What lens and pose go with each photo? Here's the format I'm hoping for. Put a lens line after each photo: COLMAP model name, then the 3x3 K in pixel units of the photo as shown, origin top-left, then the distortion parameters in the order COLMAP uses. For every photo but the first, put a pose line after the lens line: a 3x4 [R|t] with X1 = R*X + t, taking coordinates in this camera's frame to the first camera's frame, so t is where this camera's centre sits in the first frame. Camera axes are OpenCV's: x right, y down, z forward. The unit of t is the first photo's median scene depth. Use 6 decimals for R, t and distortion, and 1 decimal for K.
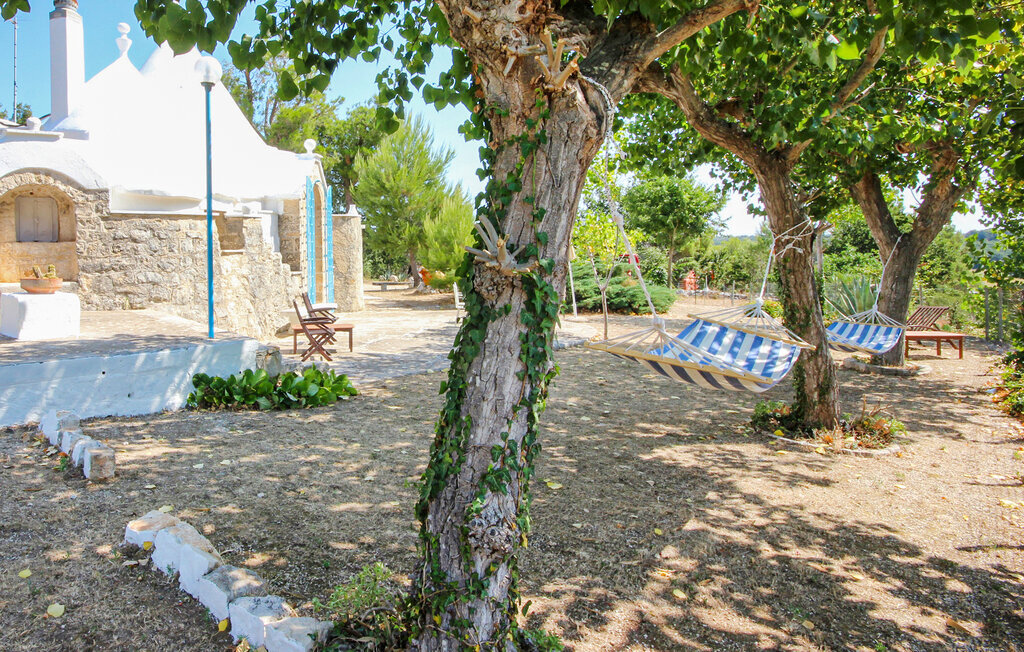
lens RADIAL K [[654.5, 0, 352.4], [0, 654.5, 258.8], [0, 0, 1]] dist [-0.000523, 0.000876]
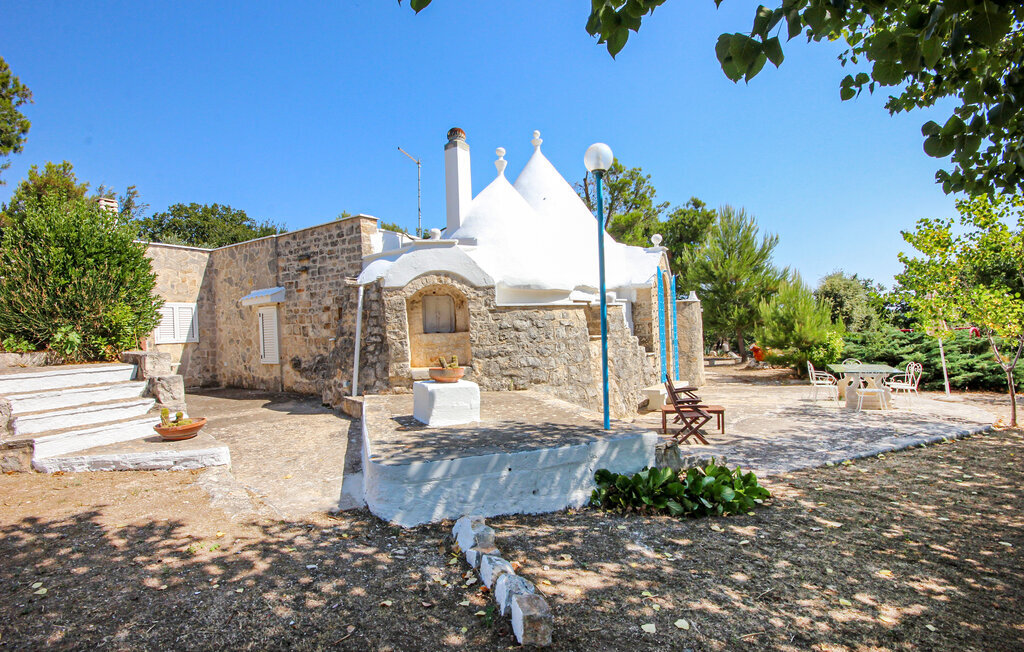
lens RADIAL K [[485.8, 0, 500.7], [0, 485.8, 327.6], [0, 0, 1]] dist [0.001729, -0.008180]
pose [[0.952494, -0.024989, -0.303530, -0.093447], [0.019244, 0.999575, -0.021903, -0.012160], [0.303949, 0.015022, 0.952570, 0.168033]]
